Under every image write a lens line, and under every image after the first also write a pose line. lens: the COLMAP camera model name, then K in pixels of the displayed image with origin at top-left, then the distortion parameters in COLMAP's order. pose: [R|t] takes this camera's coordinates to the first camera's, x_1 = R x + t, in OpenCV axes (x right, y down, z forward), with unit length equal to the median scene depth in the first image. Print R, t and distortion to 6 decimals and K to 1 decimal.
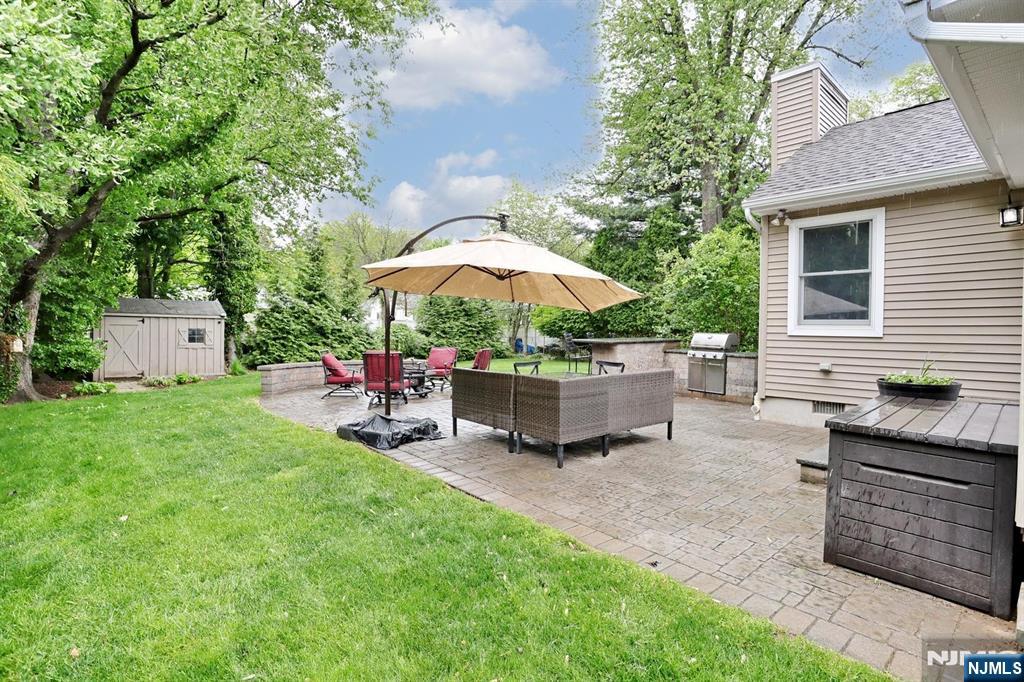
lens RADIAL K [[496.8, 0, 506.5], [0, 496.8, 338.0], [0, 0, 1]] dist [-0.031681, 0.006516]
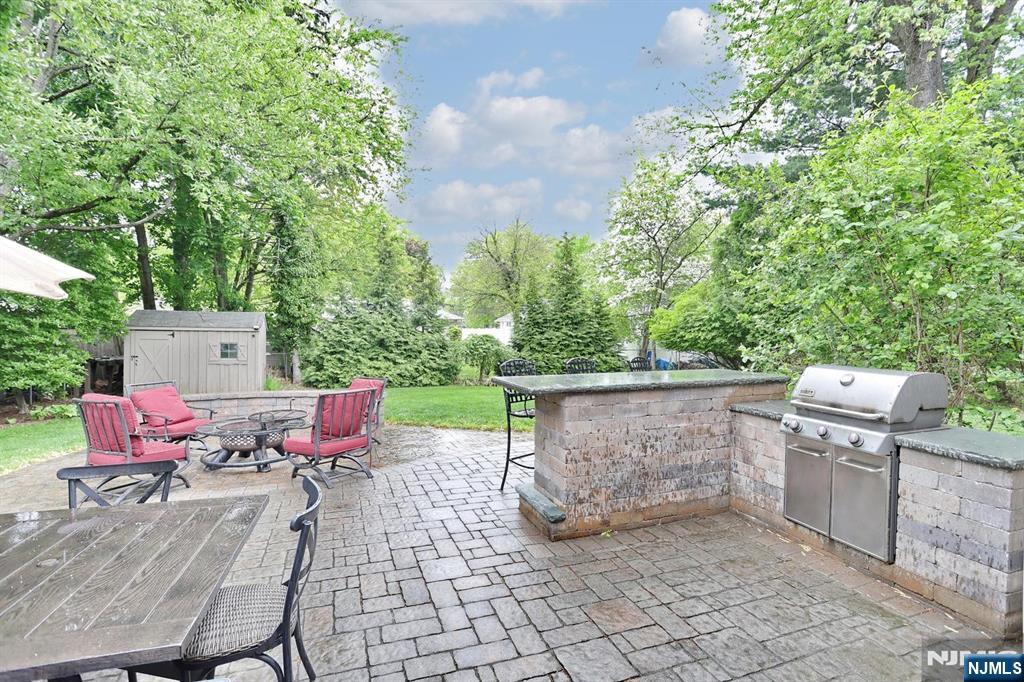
lens RADIAL K [[496.8, 0, 509.6], [0, 496.8, 334.2], [0, 0, 1]] dist [-0.031681, 0.006516]
pose [[0.935780, -0.006420, -0.352526, 0.144799], [-0.002130, 0.999713, -0.023861, -0.011744], [0.352578, 0.023079, 0.935498, 0.277124]]
